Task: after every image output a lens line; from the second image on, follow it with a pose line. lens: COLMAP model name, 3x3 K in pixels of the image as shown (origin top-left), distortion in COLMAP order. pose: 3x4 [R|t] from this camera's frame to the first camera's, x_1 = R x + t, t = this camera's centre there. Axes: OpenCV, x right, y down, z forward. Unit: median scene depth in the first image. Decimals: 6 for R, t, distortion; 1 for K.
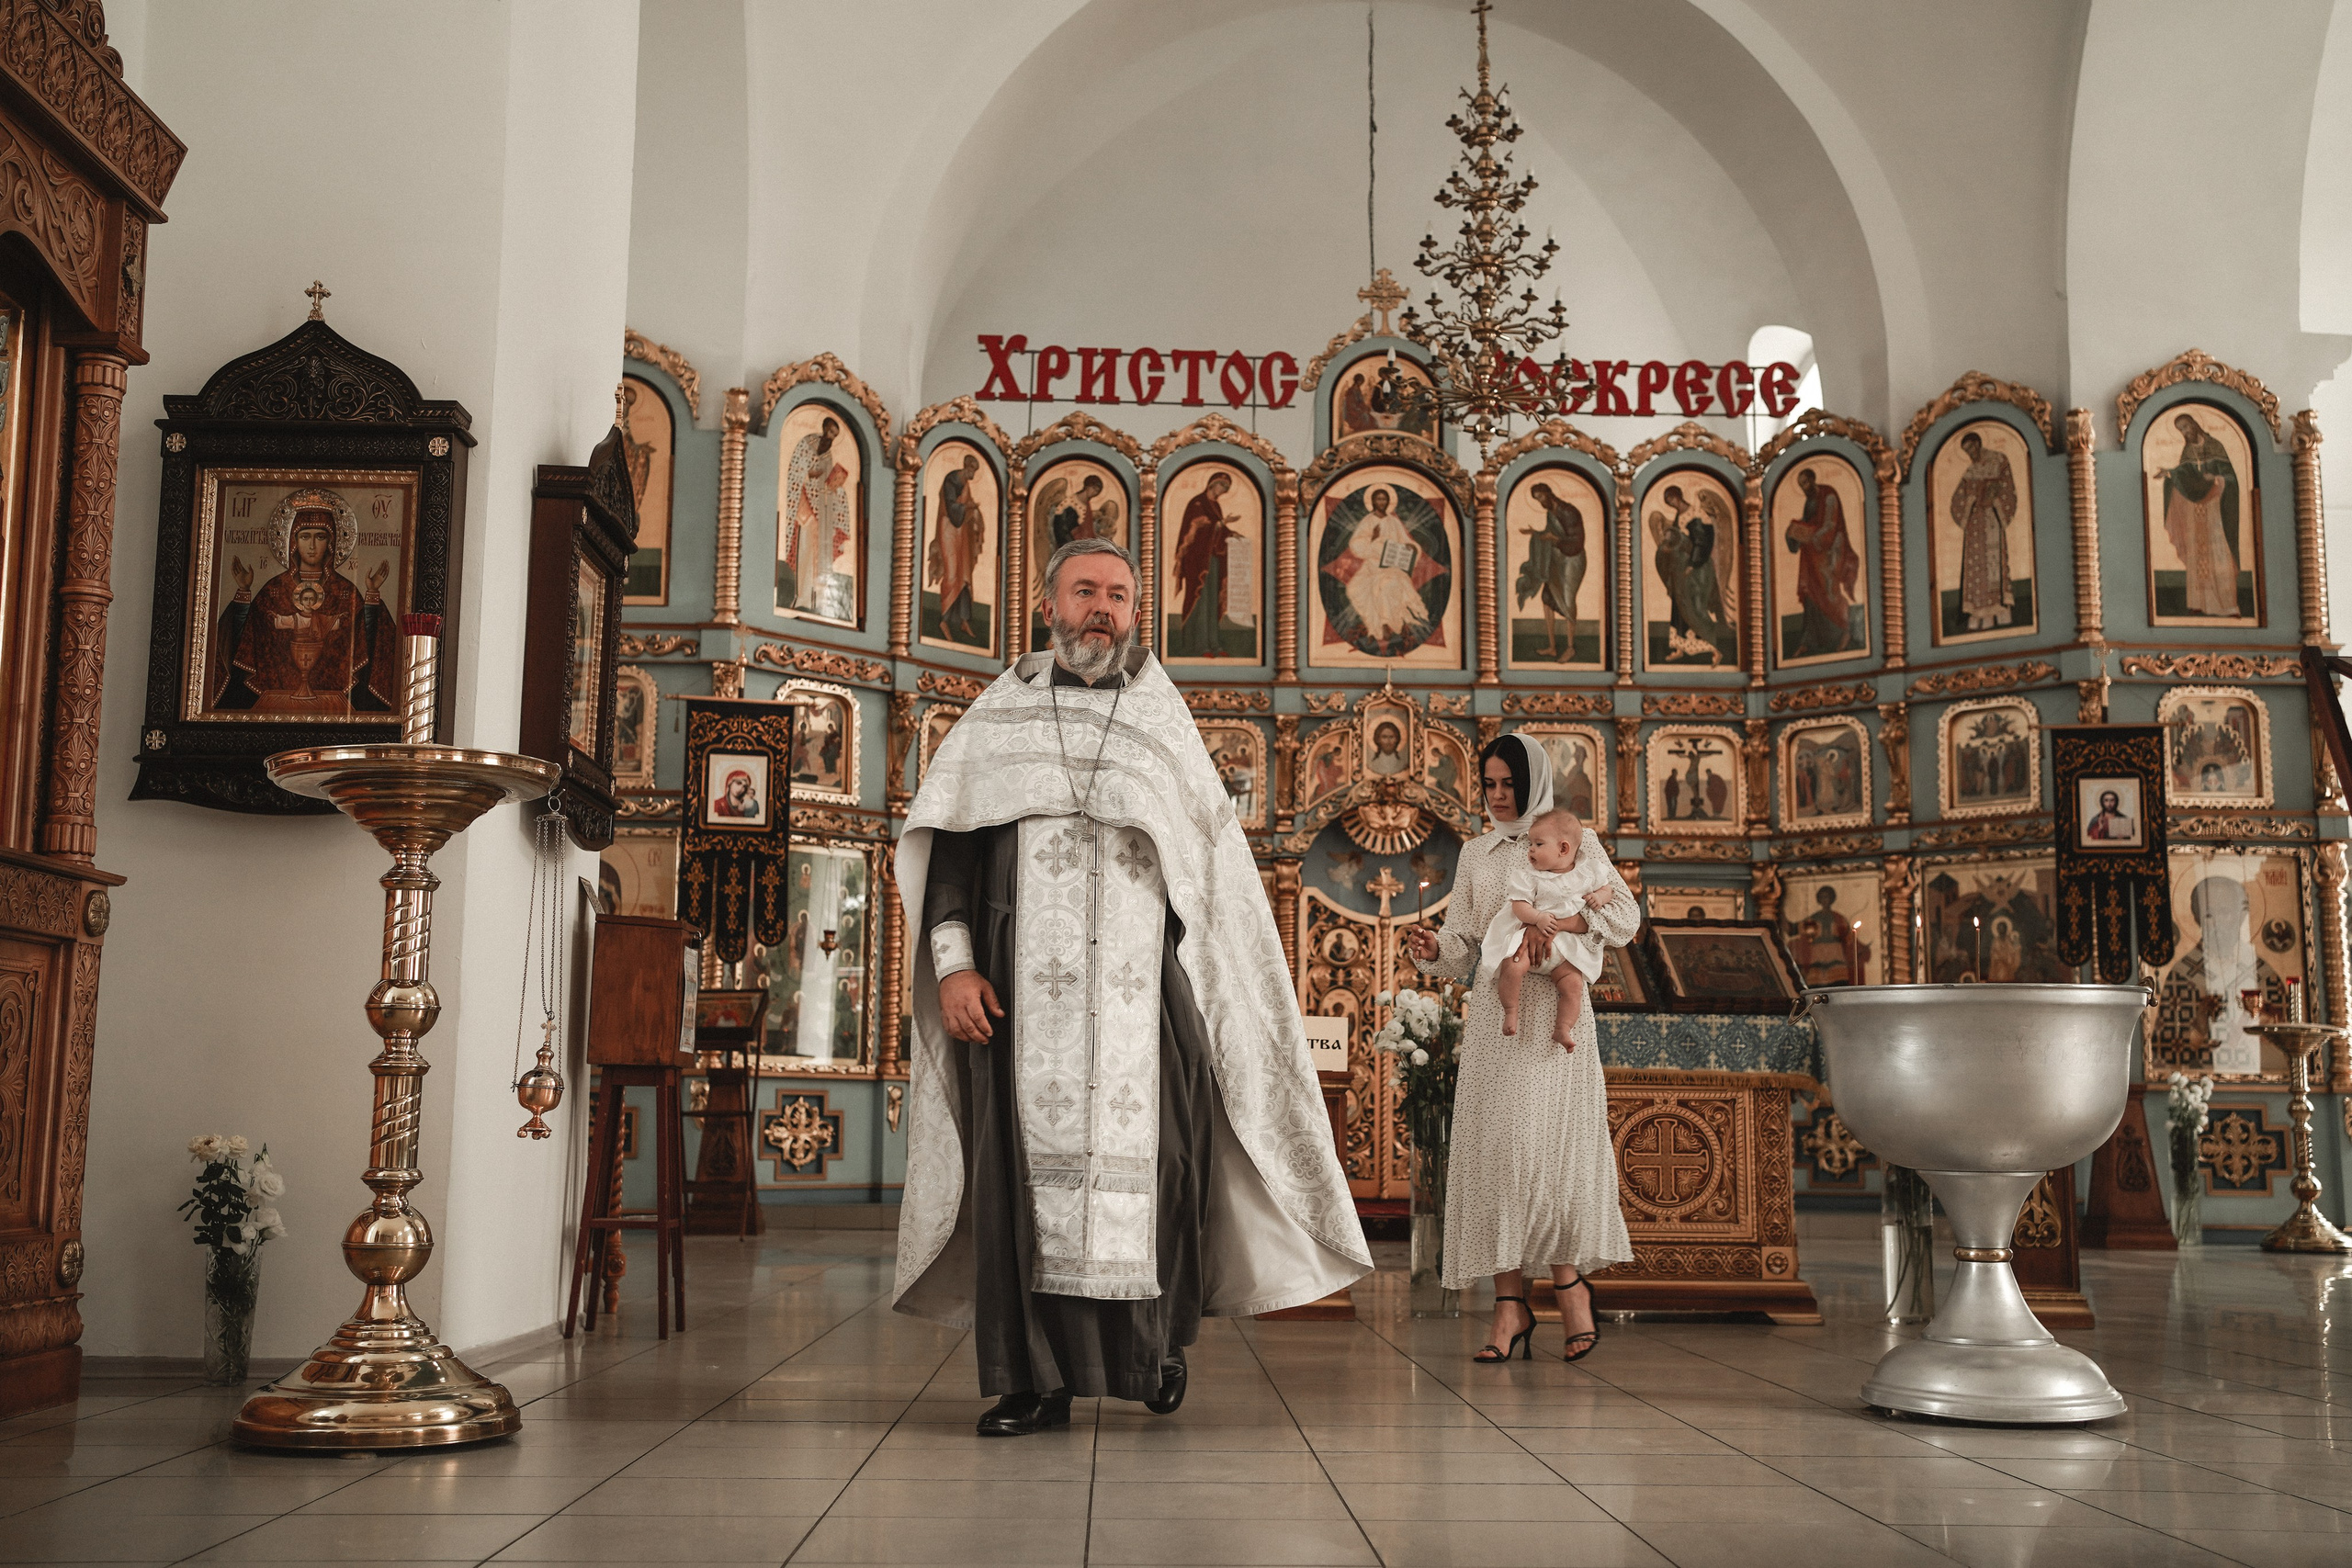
lens RADIAL K [[2468.5, 0, 1178.7], [0, 2468.5, 780.8], [0, 0, 1]] dist [0.067060, 0.000000]
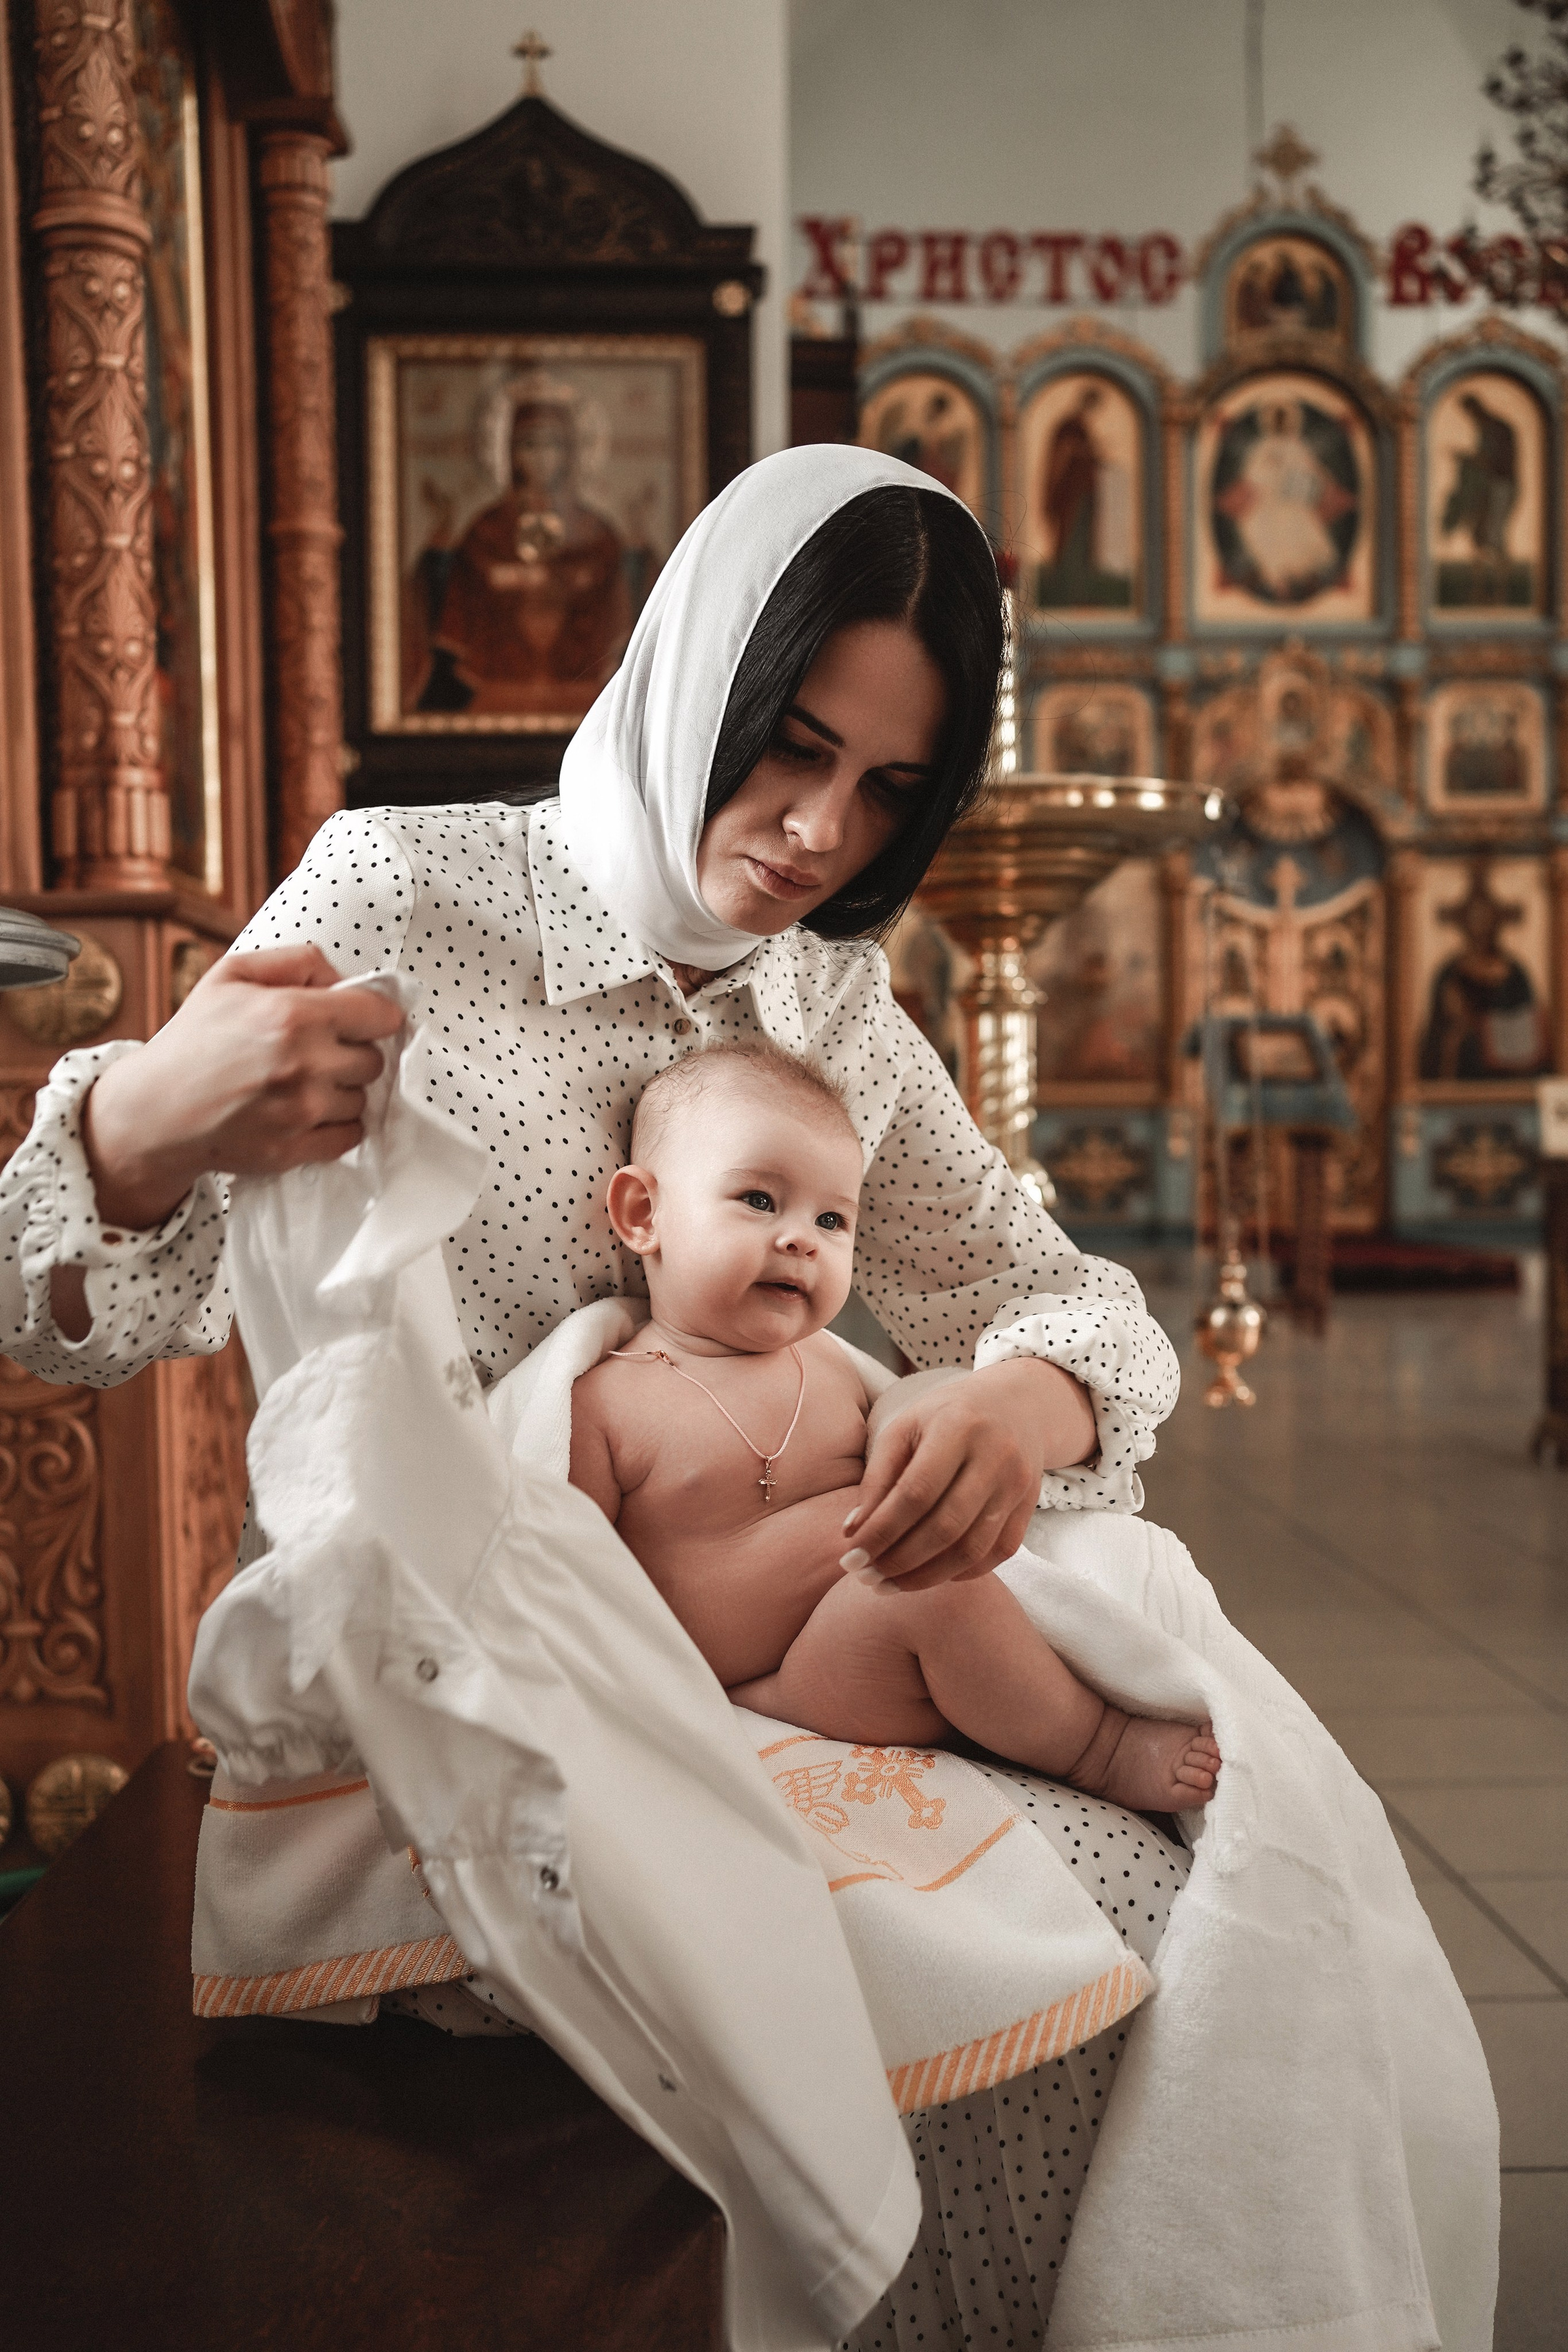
lens RADIAL K [[2468.7, 0, 776.7], [0, 2468.7, 1178.5], [0, 0, 1]] dist [0.067060, 0.000000]
pose [[0.999638, -0.017034, 0.020815, -0.114636], [0.013155, 0.984653, 0.174029, -0.007387], [-0.023460, -0.173692, 0.984521, 0.117329]]
